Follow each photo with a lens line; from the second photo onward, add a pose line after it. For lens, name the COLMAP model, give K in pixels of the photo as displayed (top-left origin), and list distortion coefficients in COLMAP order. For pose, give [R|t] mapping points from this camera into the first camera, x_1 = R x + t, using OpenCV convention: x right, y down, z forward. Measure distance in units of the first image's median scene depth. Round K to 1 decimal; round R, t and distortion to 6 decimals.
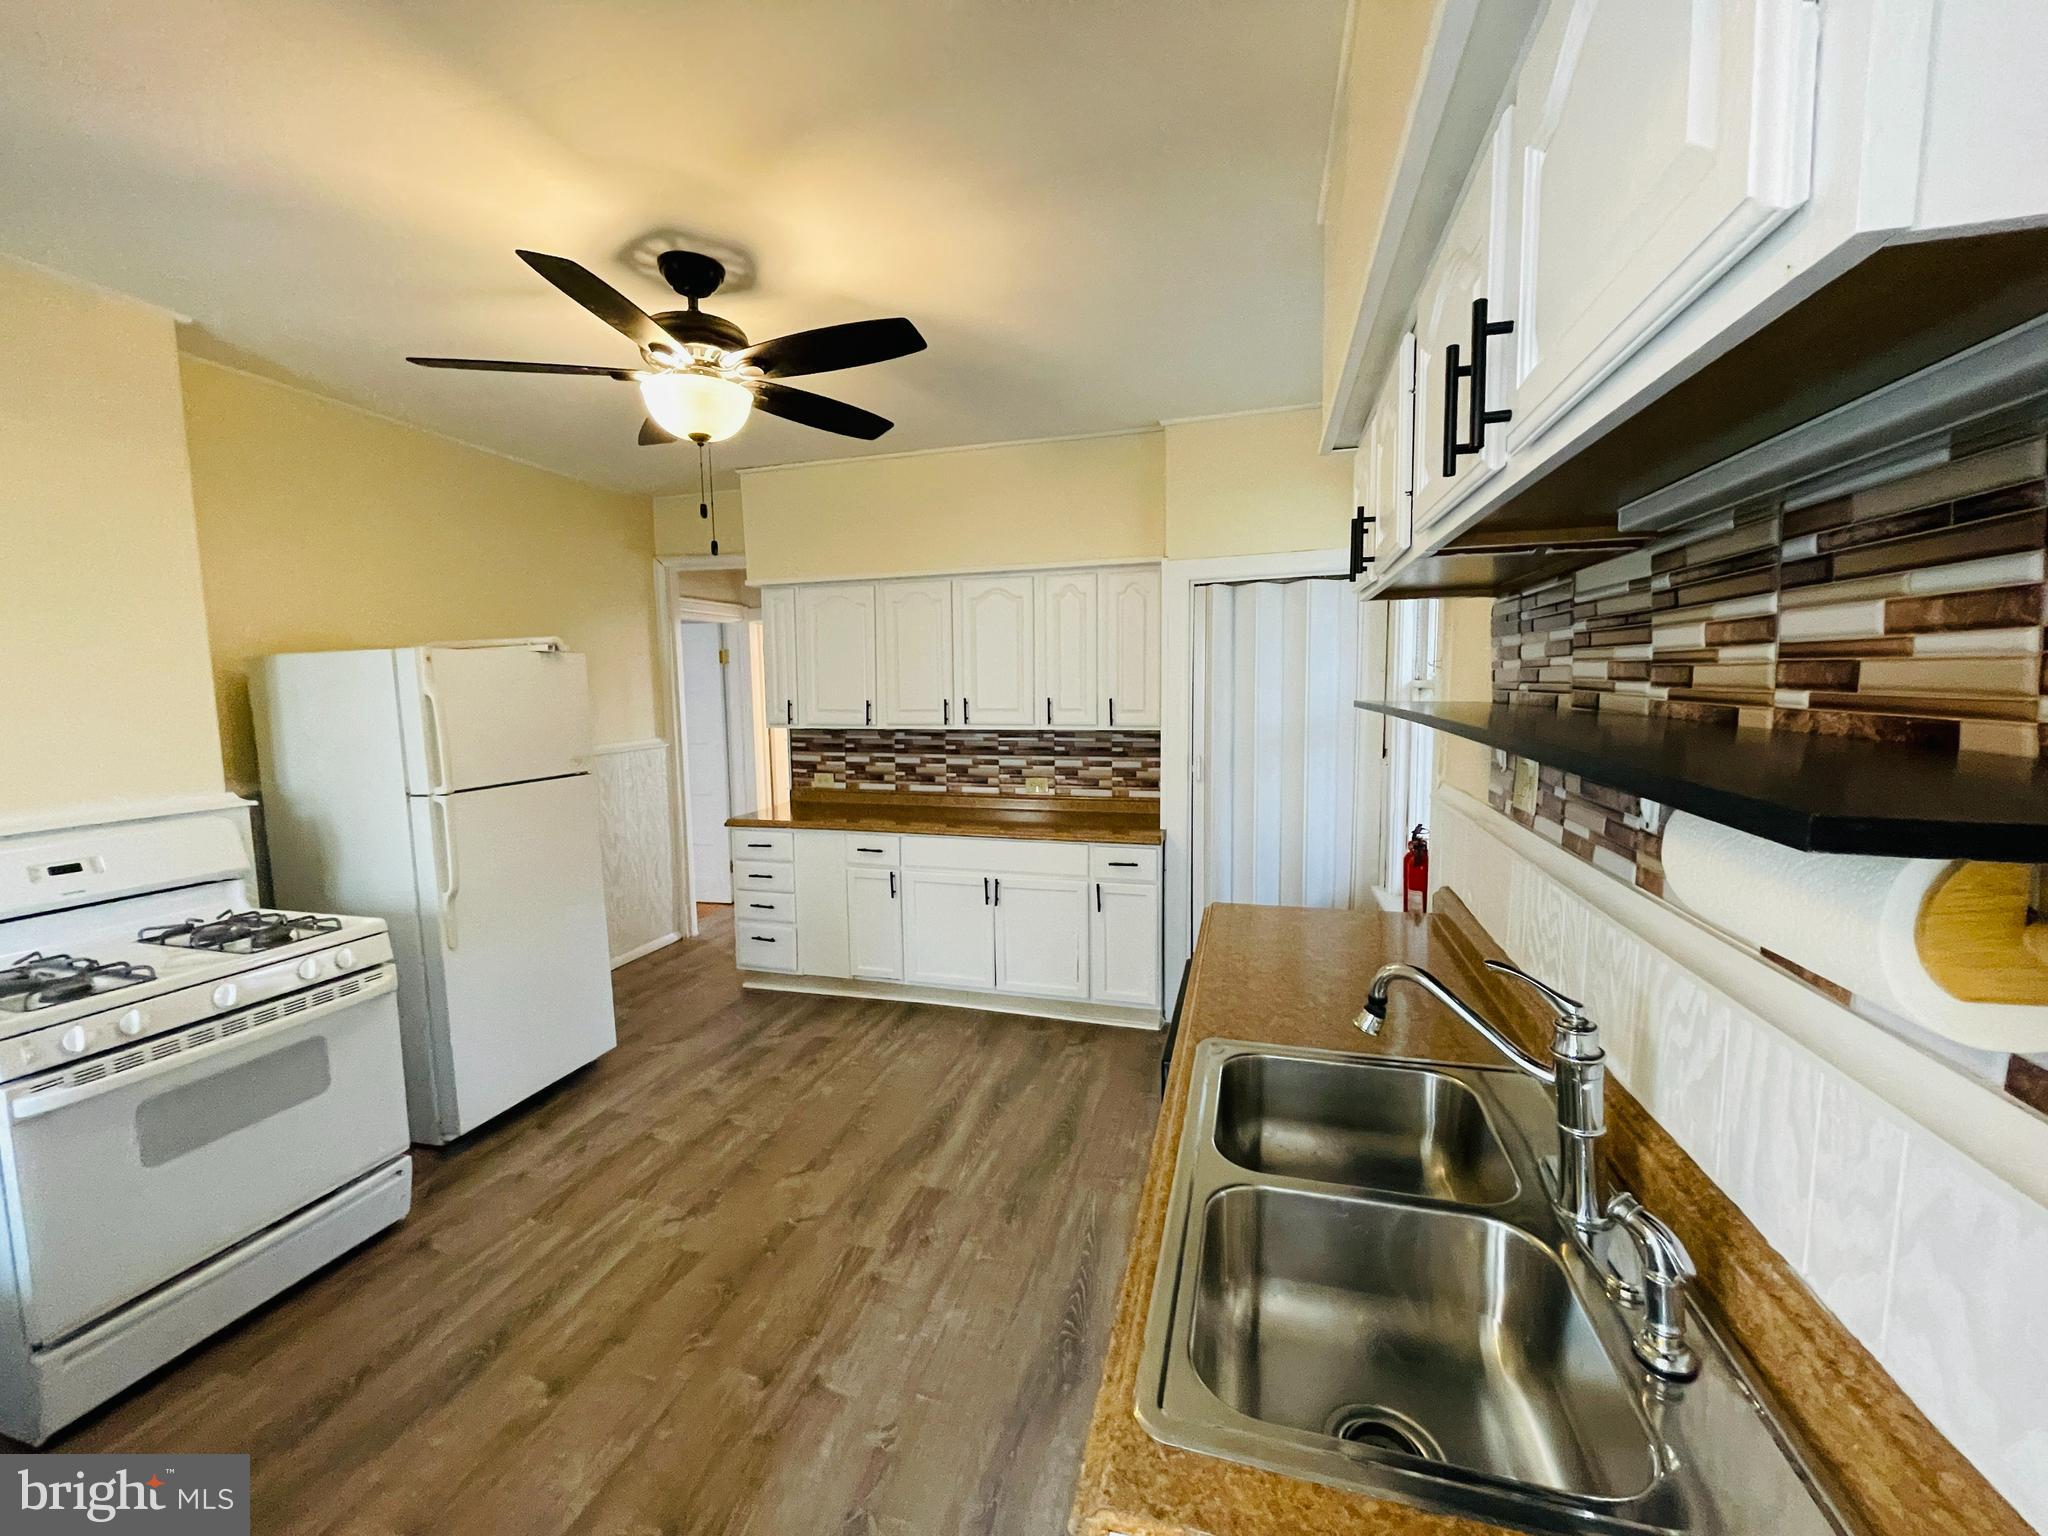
lens RADIAL K [[827.9, 0, 1019.8], [0, 827.9, 766.8], [0, 0, 1]] dist [-0.010840, -0.000003]
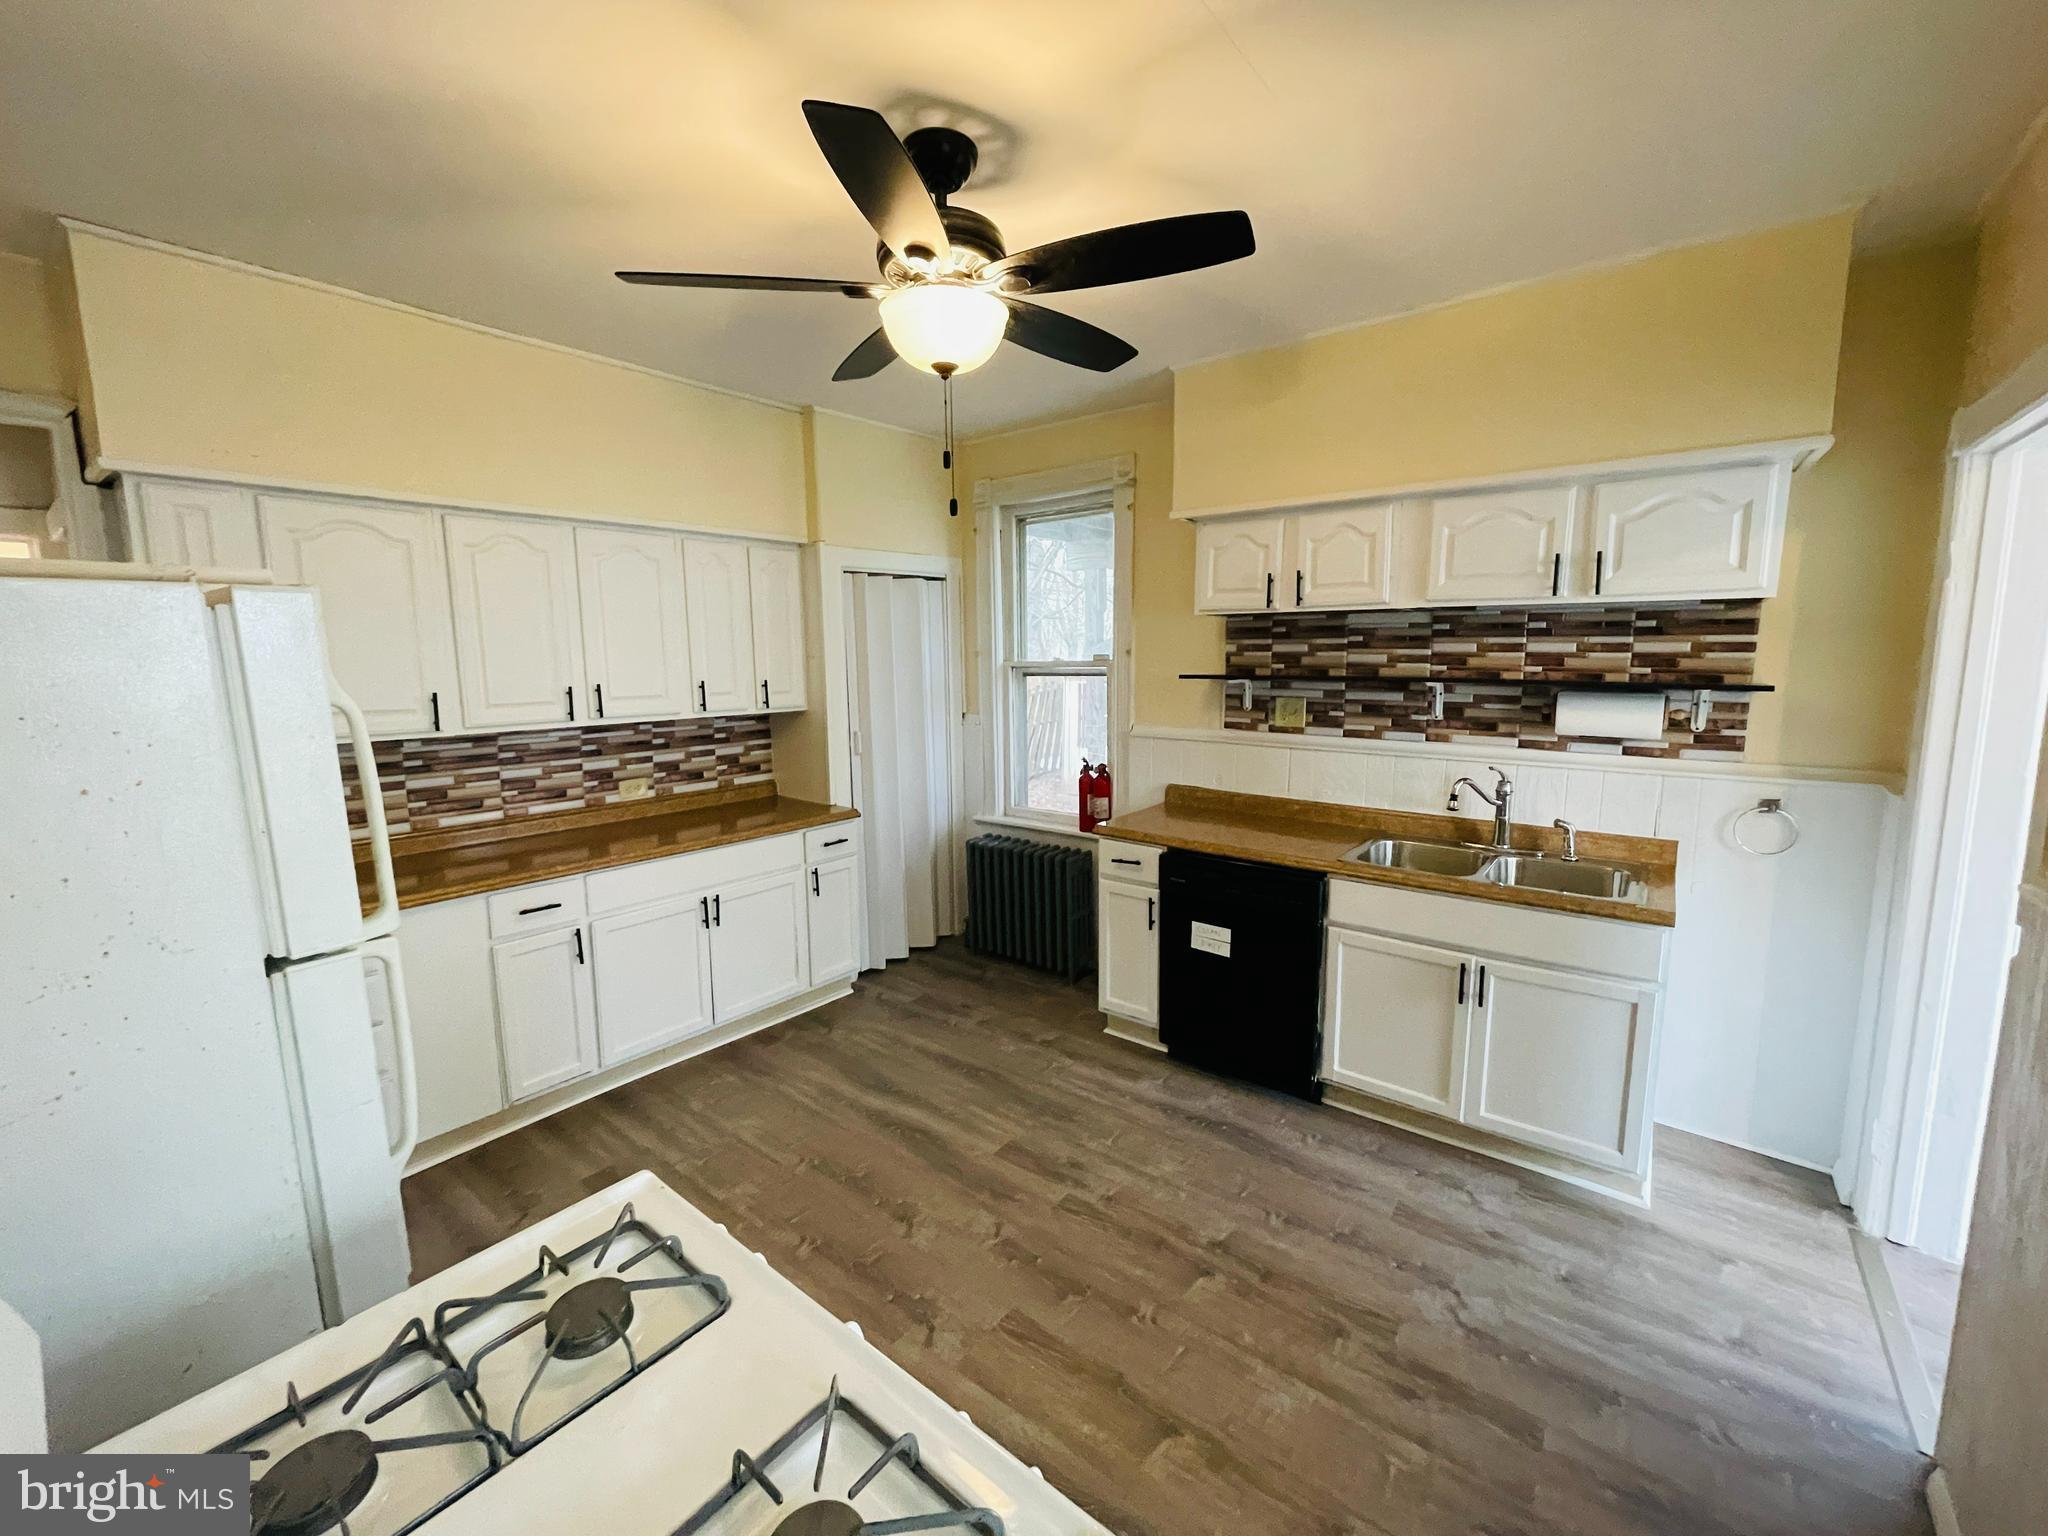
lens RADIAL K [[827.9, 0, 1015.9], [0, 827.9, 765.8], [0, 0, 1]] dist [-0.010840, -0.000003]
pose [[0.391316, -0.109951, 0.913664, -0.655706], [0.110163, 0.991294, 0.072111, -0.019781], [-0.913639, 0.072434, 0.400022, 0.362210]]
